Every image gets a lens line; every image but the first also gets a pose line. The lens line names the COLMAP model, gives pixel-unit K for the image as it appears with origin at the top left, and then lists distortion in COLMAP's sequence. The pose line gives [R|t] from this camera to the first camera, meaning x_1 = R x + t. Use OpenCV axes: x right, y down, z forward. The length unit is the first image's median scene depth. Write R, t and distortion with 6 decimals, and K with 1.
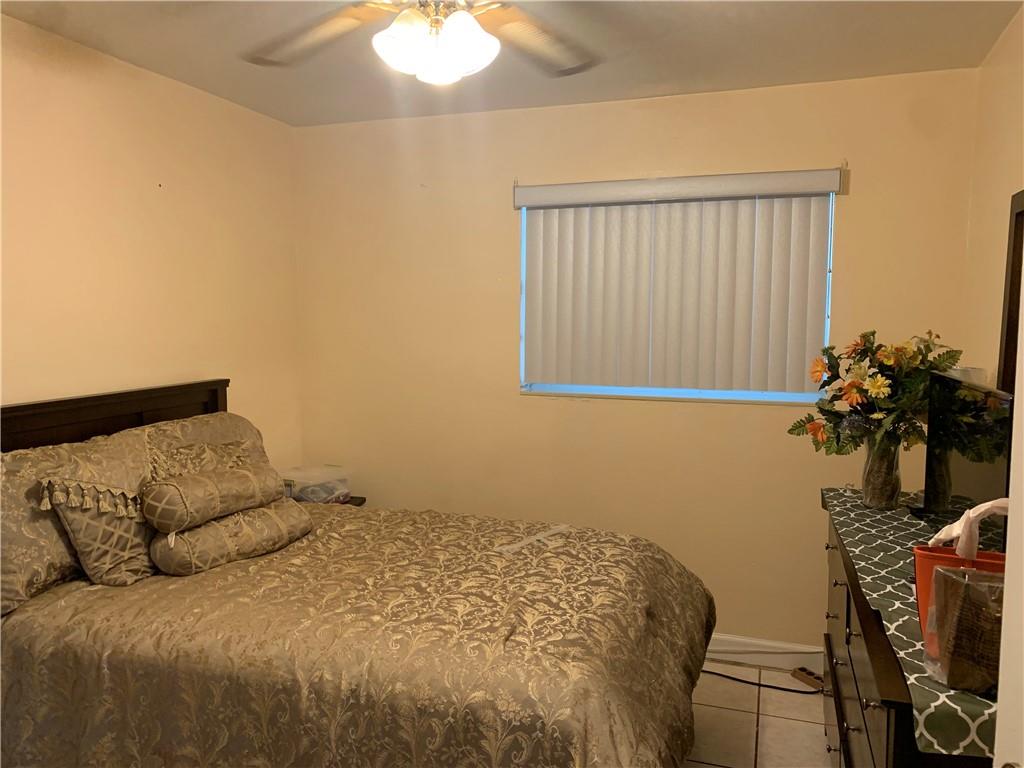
lens RADIAL K [[793.2, 0, 507.3], [0, 793.2, 388.1], [0, 0, 1]] dist [0.029154, -0.035793]
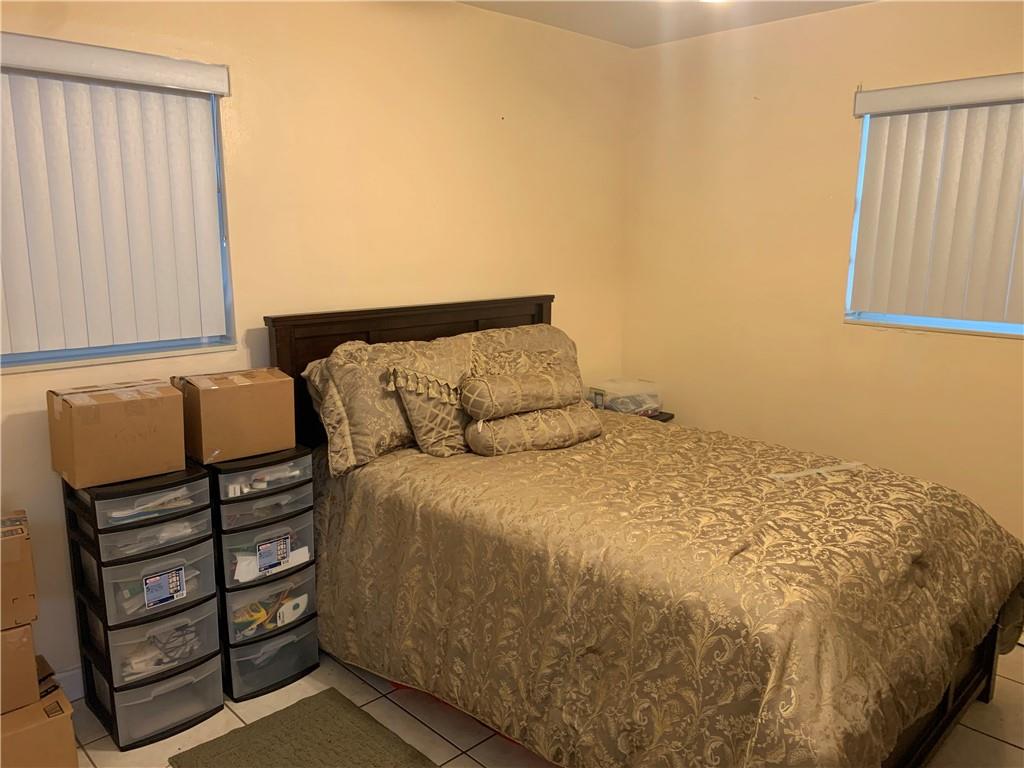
lens RADIAL K [[793.2, 0, 507.3], [0, 793.2, 388.1], [0, 0, 1]] dist [0.029154, -0.035793]
pose [[0.886218, 0.093912, -0.453650, 0.163889], [-0.049018, 0.992749, 0.109754, -0.001157], [0.460668, -0.075029, 0.884396, -0.044858]]
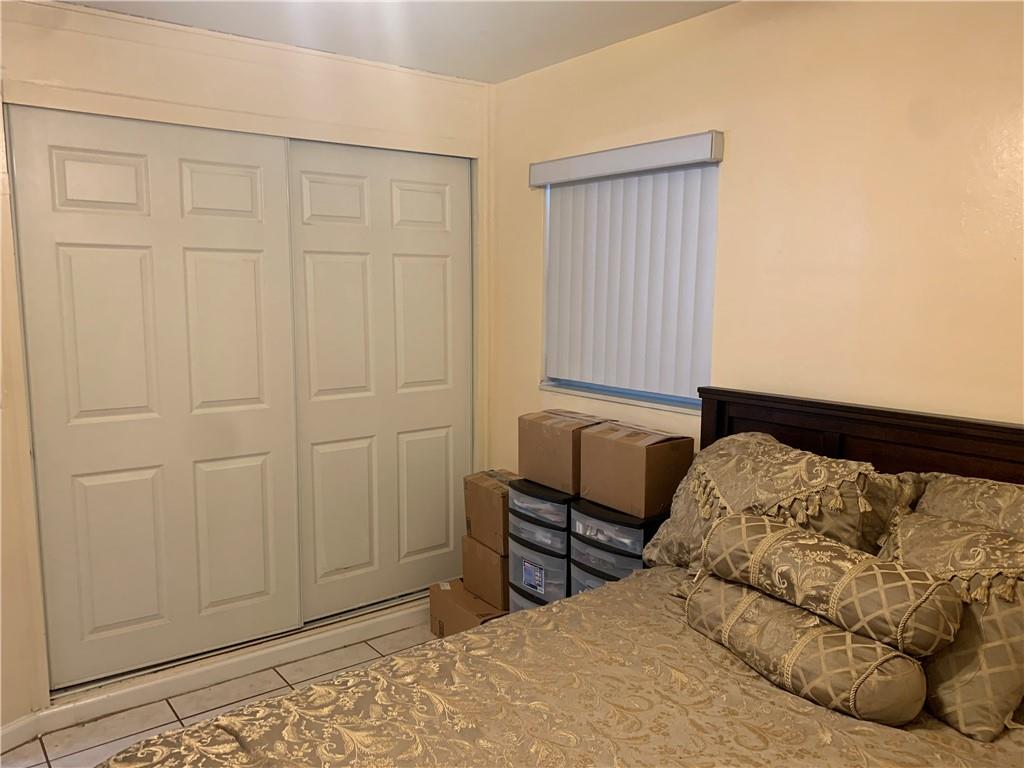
lens RADIAL K [[793.2, 0, 507.3], [0, 793.2, 388.1], [0, 0, 1]] dist [0.029154, -0.035793]
pose [[-0.566670, 0.109706, -0.816609, 0.388673], [-0.083829, 0.978277, 0.189596, -0.157949], [0.819670, 0.175894, -0.545163, 1.303893]]
